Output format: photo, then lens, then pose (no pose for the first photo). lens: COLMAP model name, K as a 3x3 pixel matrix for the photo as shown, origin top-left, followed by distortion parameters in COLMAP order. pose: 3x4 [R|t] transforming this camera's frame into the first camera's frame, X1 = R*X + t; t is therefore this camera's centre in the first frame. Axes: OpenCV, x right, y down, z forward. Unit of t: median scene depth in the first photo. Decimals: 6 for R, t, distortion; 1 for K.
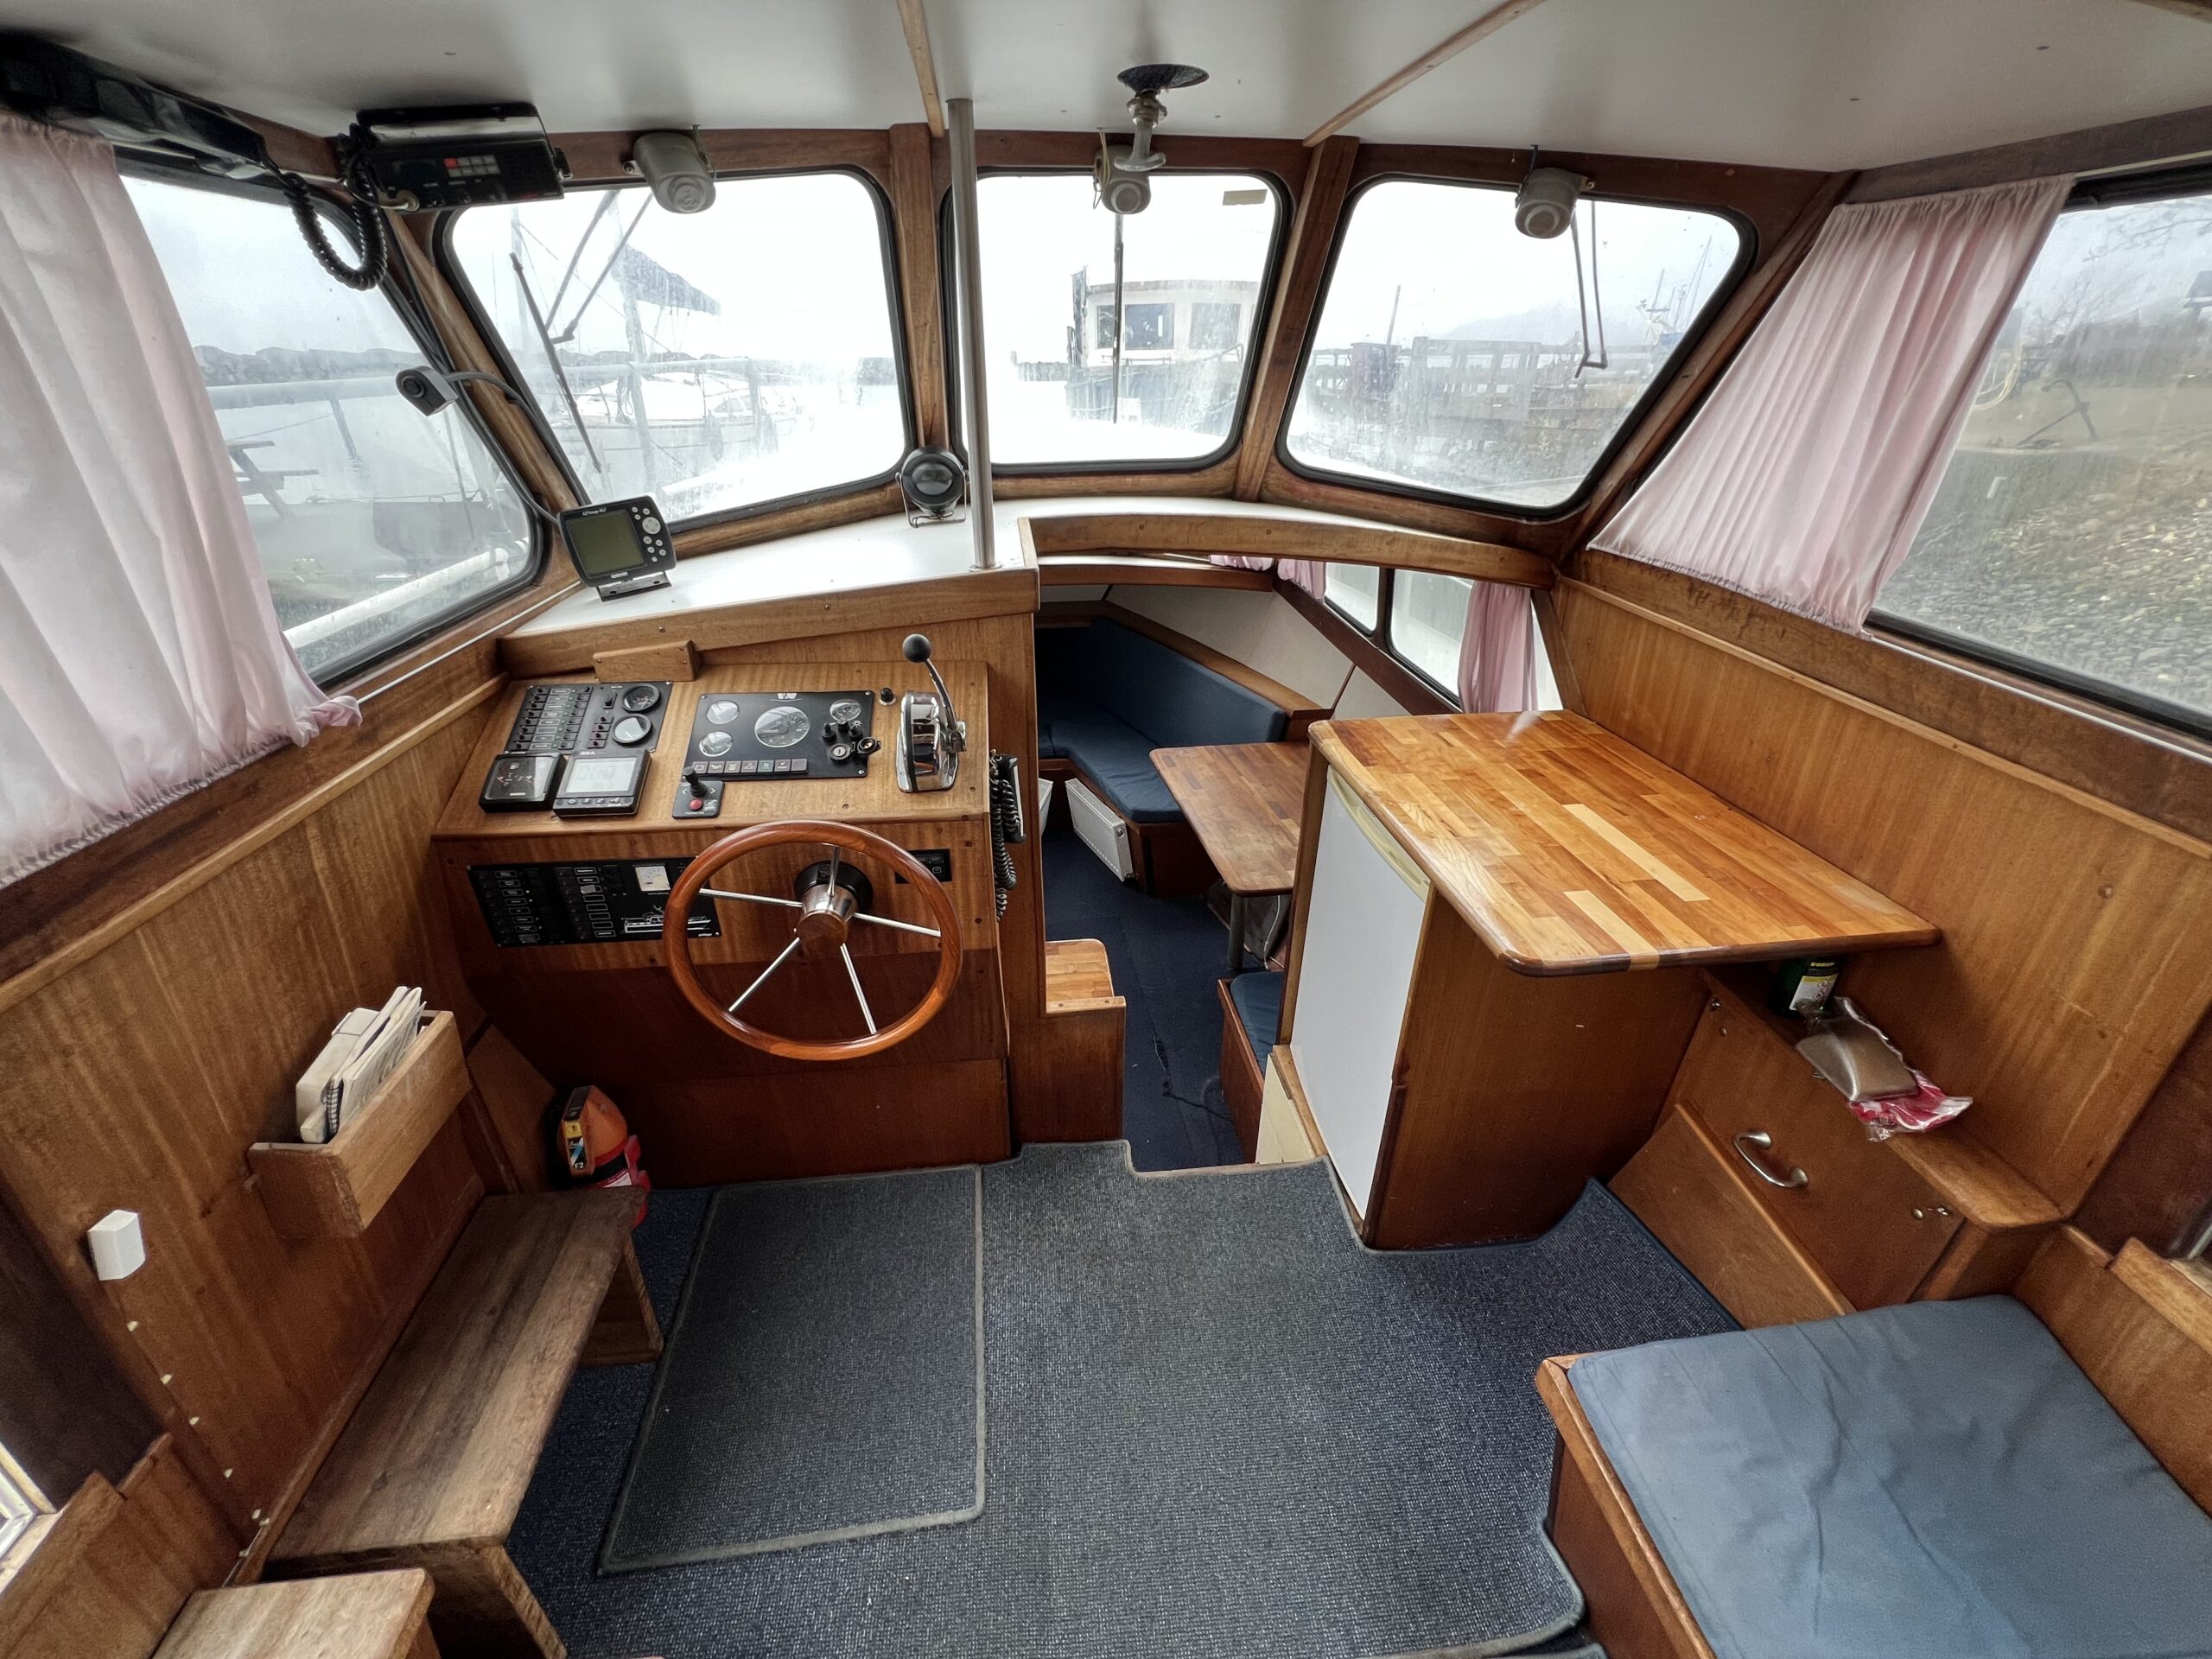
lens RADIAL K [[889.4, 0, 1086.9], [0, 889.4, 833.4], [0, 0, 1]] dist [-0.014784, -0.000065]
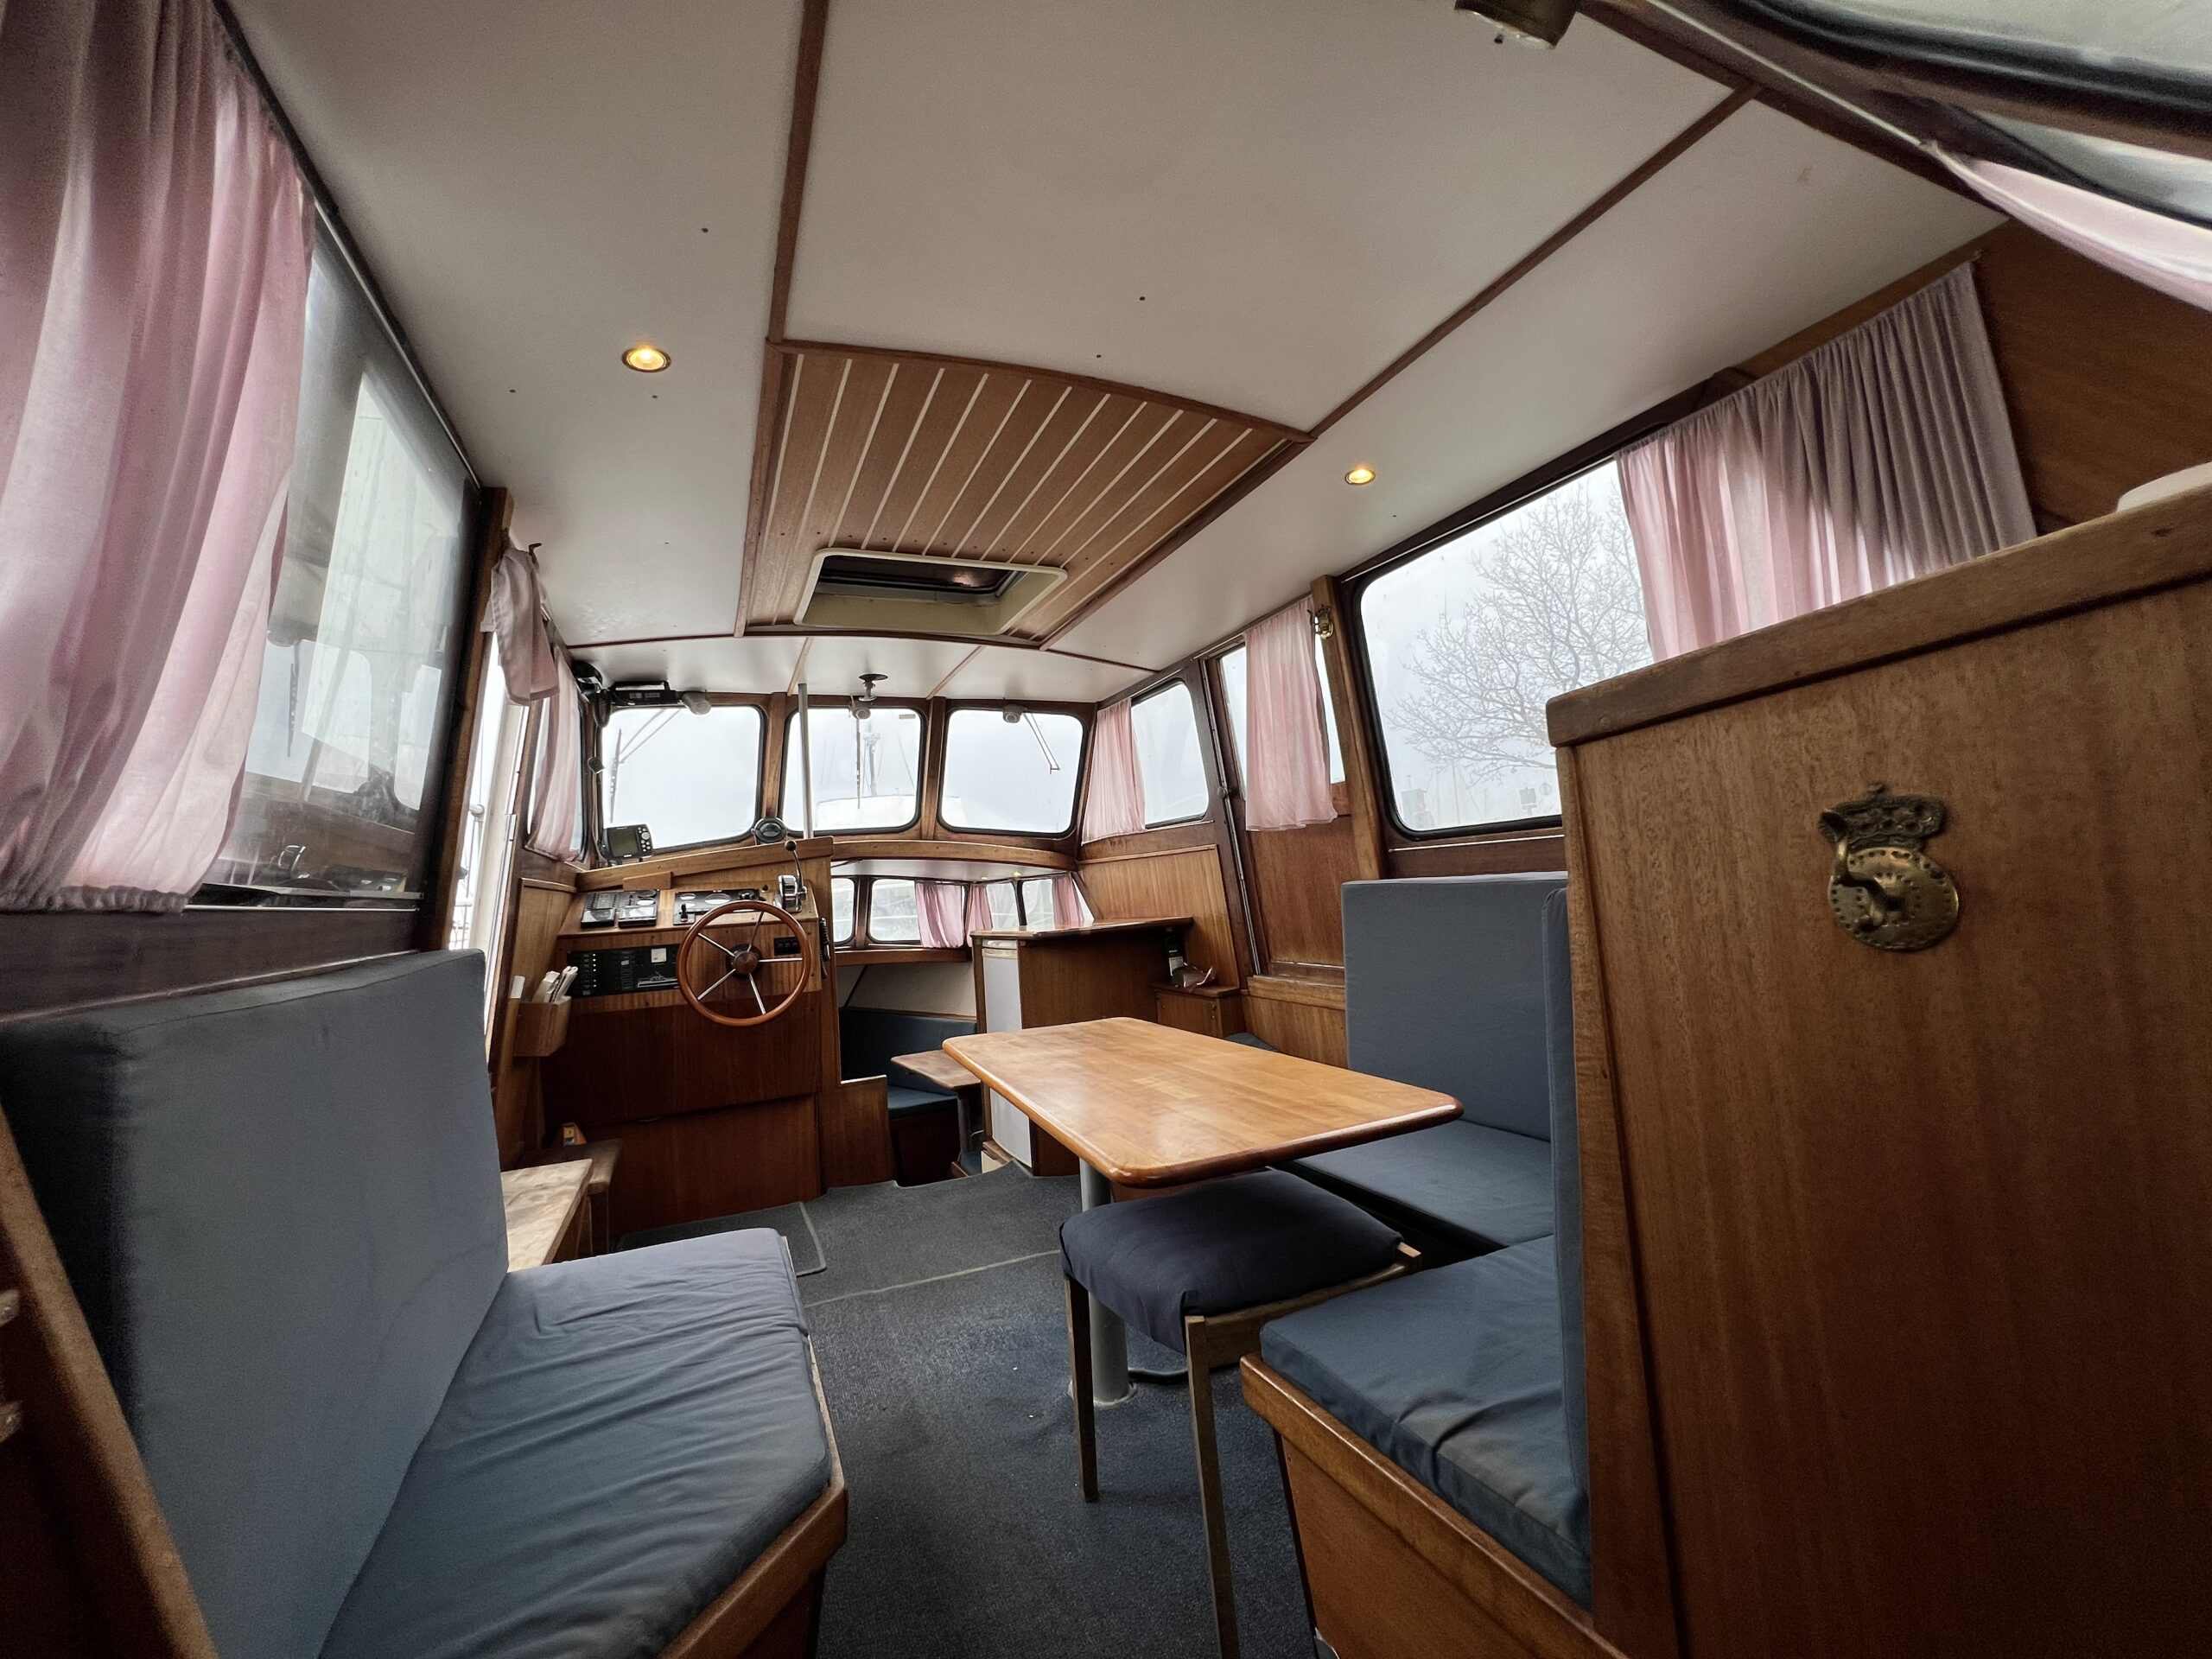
lens RADIAL K [[899.0, 0, 1106.0], [0, 899.0, 818.7], [0, 0, 1]] dist [0.001093, -0.000977]
pose [[0.947688, -0.039820, 0.316706, -0.131801], [0.208622, 0.828212, -0.520136, 1.132518], [-0.241588, 0.558998, 0.793194, -1.188875]]
